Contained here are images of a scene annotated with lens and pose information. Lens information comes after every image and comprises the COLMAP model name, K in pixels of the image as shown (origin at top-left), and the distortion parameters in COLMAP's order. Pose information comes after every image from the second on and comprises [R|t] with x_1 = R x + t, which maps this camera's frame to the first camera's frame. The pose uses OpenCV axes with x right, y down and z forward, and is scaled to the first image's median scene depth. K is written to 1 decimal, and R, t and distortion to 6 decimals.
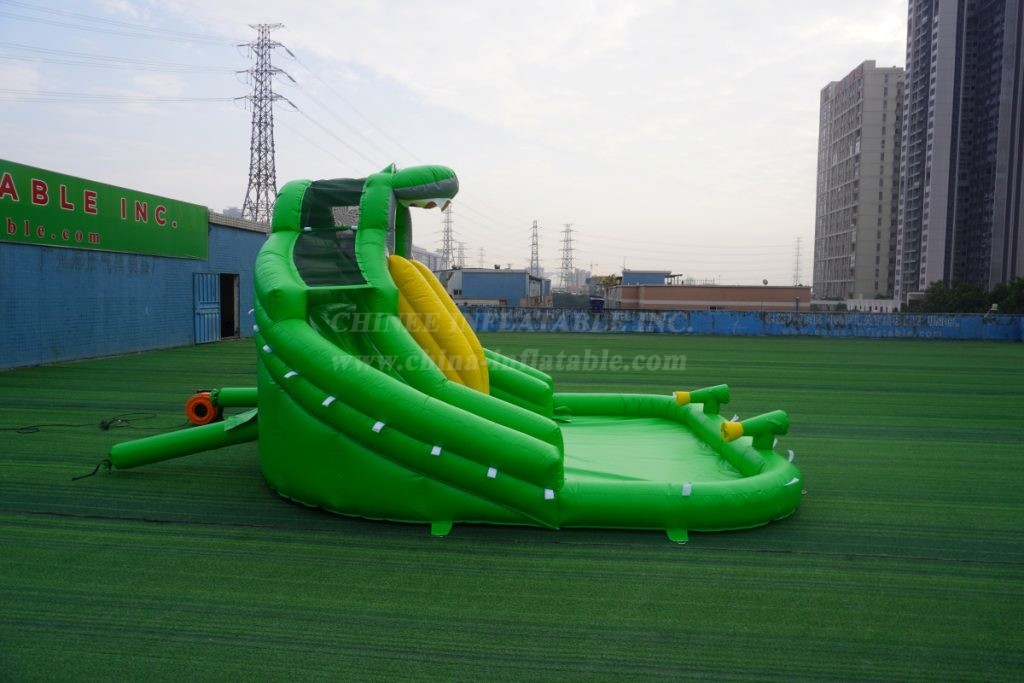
lens RADIAL K [[687.1, 0, 515.4], [0, 687.1, 328.3], [0, 0, 1]] dist [-0.056175, 0.040851]
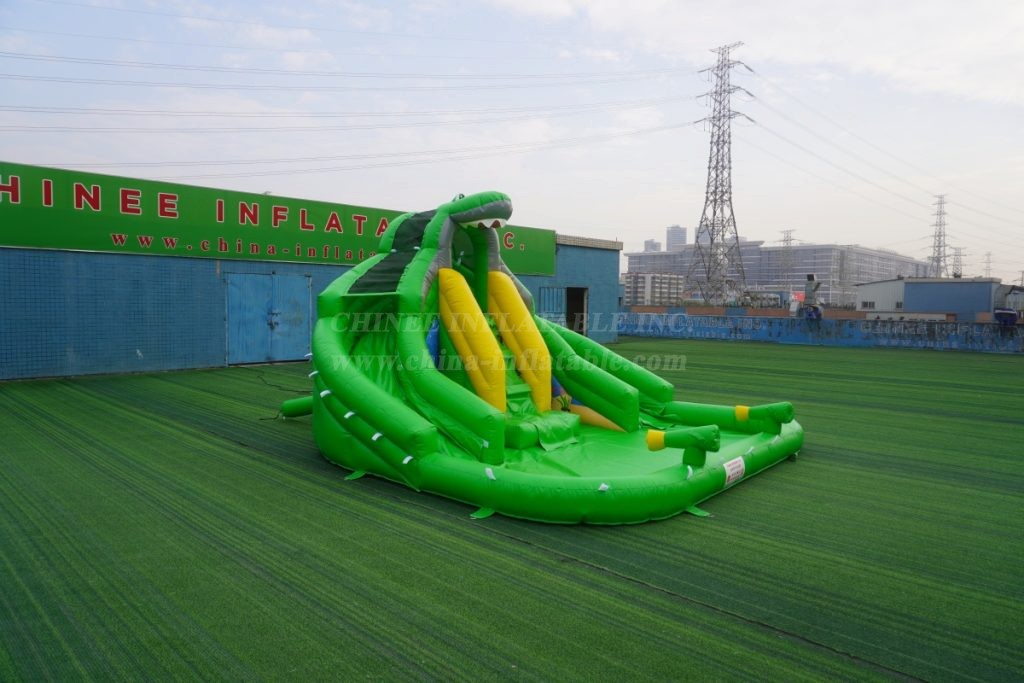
lens RADIAL K [[687.1, 0, 515.4], [0, 687.1, 328.3], [0, 0, 1]] dist [-0.056175, 0.040851]
pose [[0.783282, 0.019023, -0.621376, 0.295996], [-0.031616, 0.999457, -0.009257, 0.003458], [0.620862, 0.026896, 0.783458, 0.046634]]
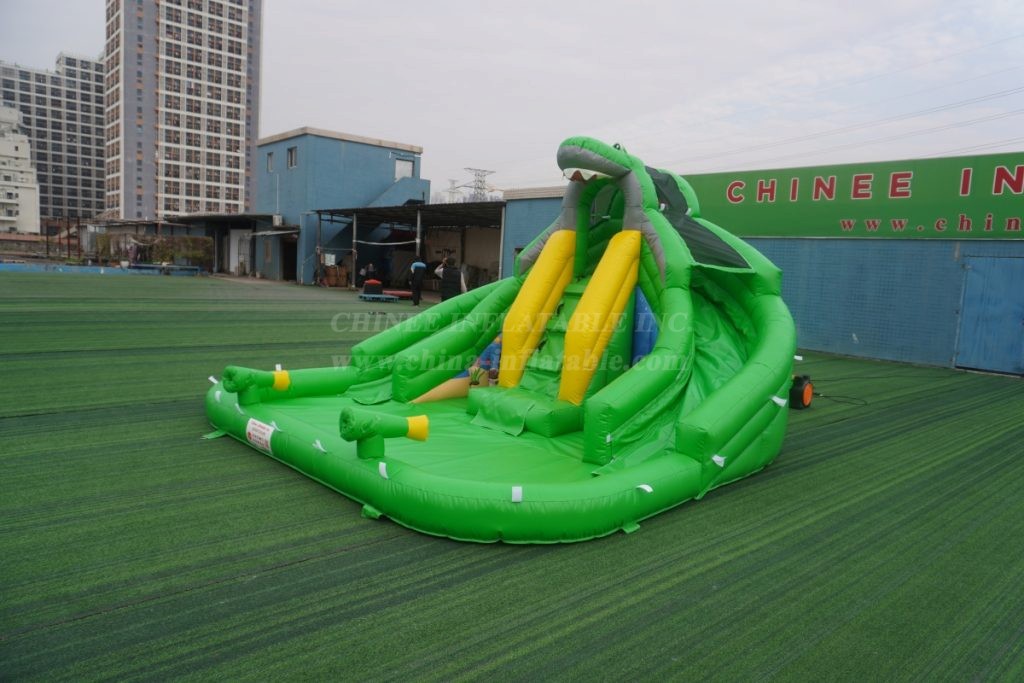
lens RADIAL K [[687.1, 0, 515.4], [0, 687.1, 328.3], [0, 0, 1]] dist [-0.056175, 0.040851]
pose [[-0.696468, 0.014895, -0.717433, 0.310747], [-0.097340, 0.988583, 0.115020, -0.028620], [0.710955, 0.149942, -0.687066, 0.752175]]
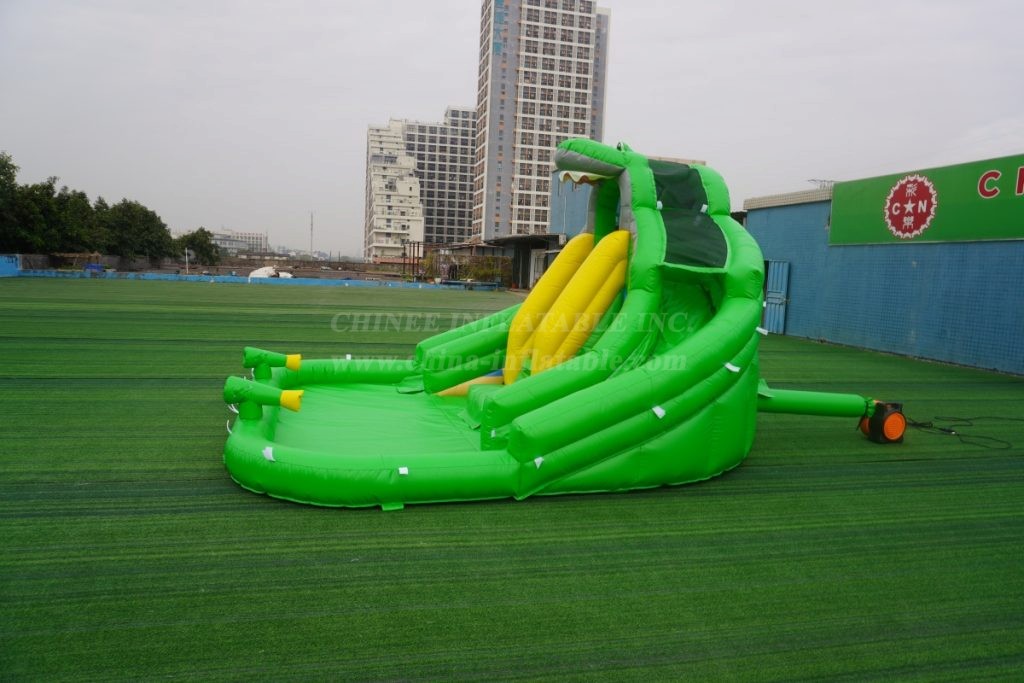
lens RADIAL K [[687.1, 0, 515.4], [0, 687.1, 328.3], [0, 0, 1]] dist [-0.056175, 0.040851]
pose [[-0.955075, -0.029837, -0.294857, 0.120066], [-0.071097, 0.988932, 0.130222, -0.038642], [0.287708, 0.145335, -0.946626, 0.887850]]
